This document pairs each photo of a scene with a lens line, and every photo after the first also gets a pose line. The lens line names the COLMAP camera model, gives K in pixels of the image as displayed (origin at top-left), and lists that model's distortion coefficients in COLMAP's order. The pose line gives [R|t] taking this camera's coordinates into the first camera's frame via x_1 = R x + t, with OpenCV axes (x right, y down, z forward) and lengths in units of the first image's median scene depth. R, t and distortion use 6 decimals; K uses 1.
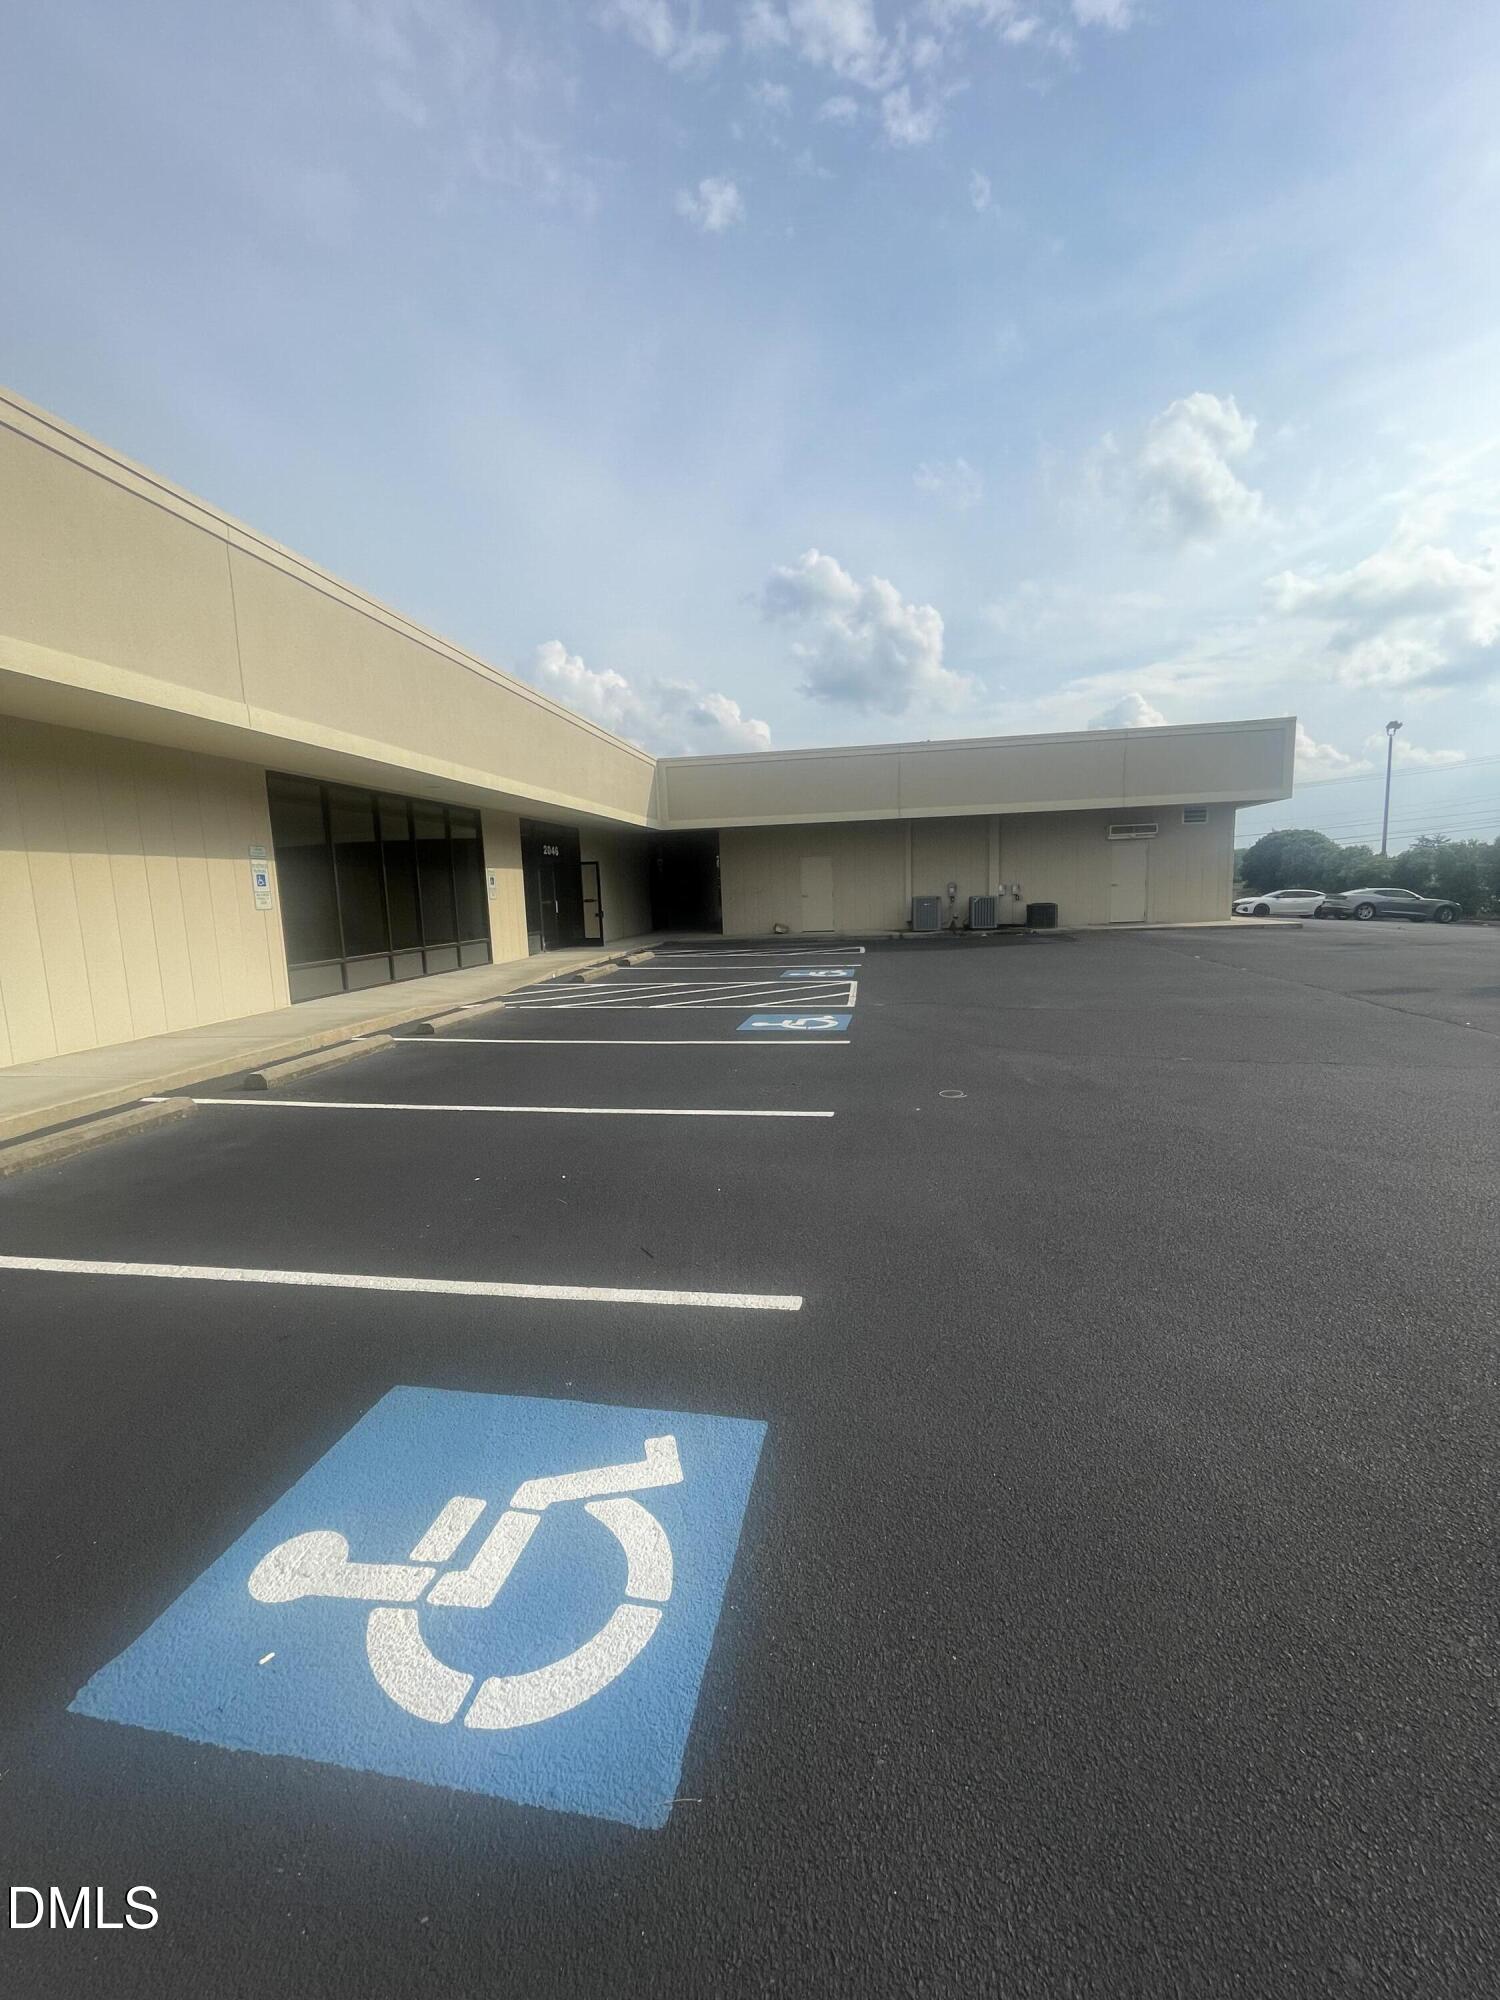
lens RADIAL K [[793.6, 0, 750.0], [0, 793.6, 1000.0], [0, 0, 1]] dist [-0.000683, -0.000012]
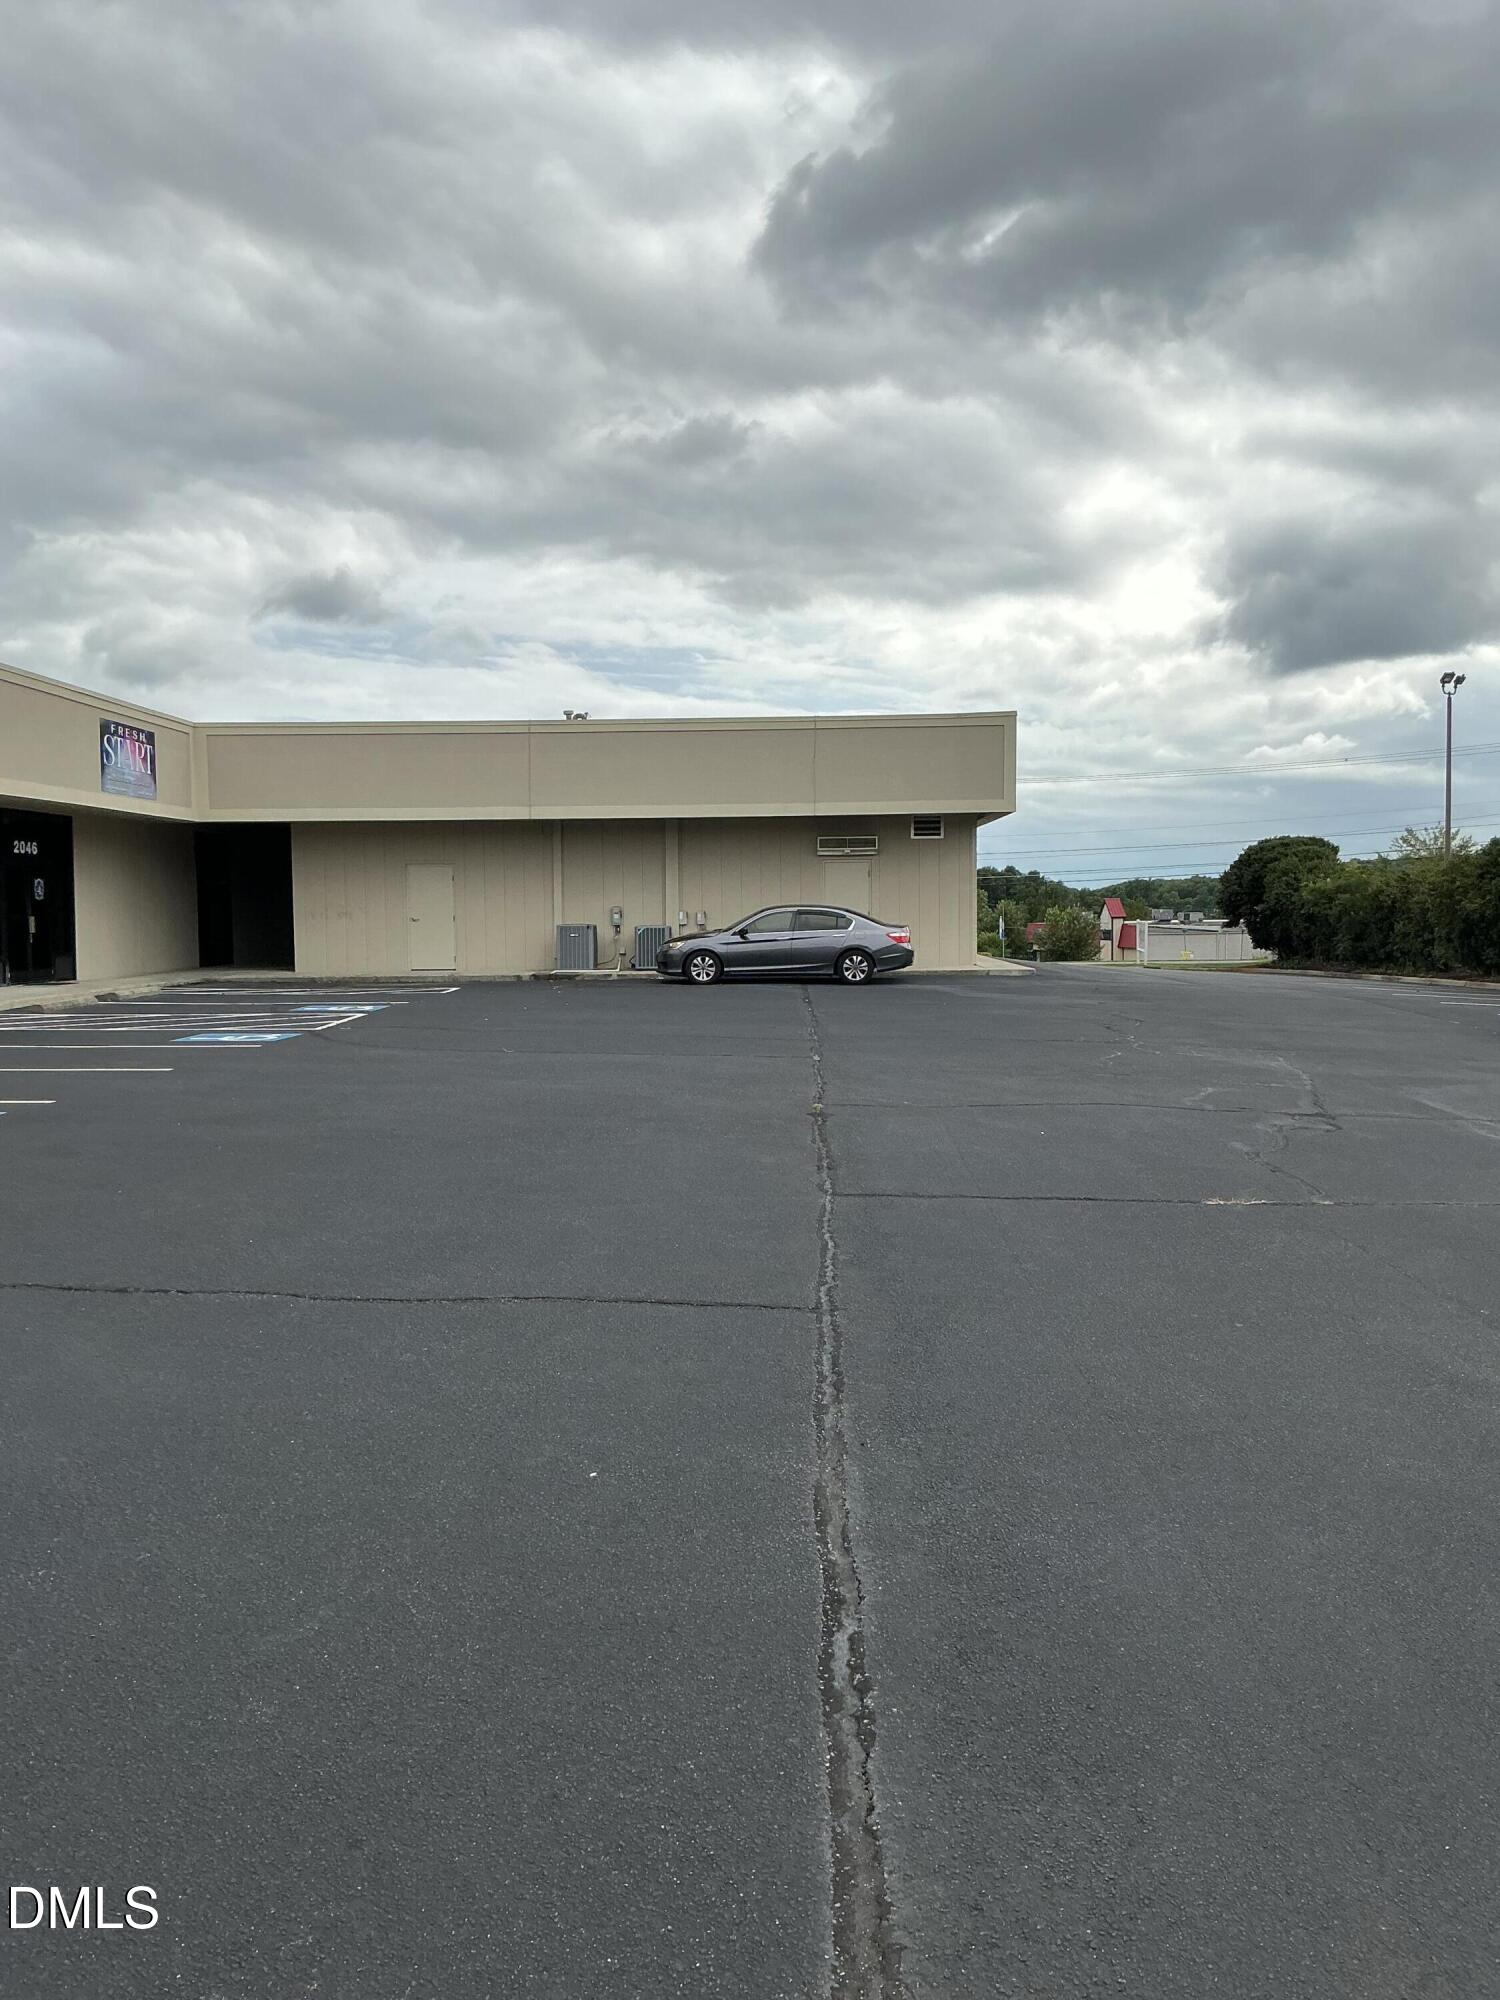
lens RADIAL K [[1659.0, 0, 750.0], [0, 1659.0, 1000.0], [0, 0, 1]] dist [0.138698, -0.299319]
pose [[0.991936, 0.019299, 0.125259, 0.216840], [-0.008446, 0.996207, -0.086604, 0.079849], [-0.126455, 0.084848, 0.988337, -0.600995]]
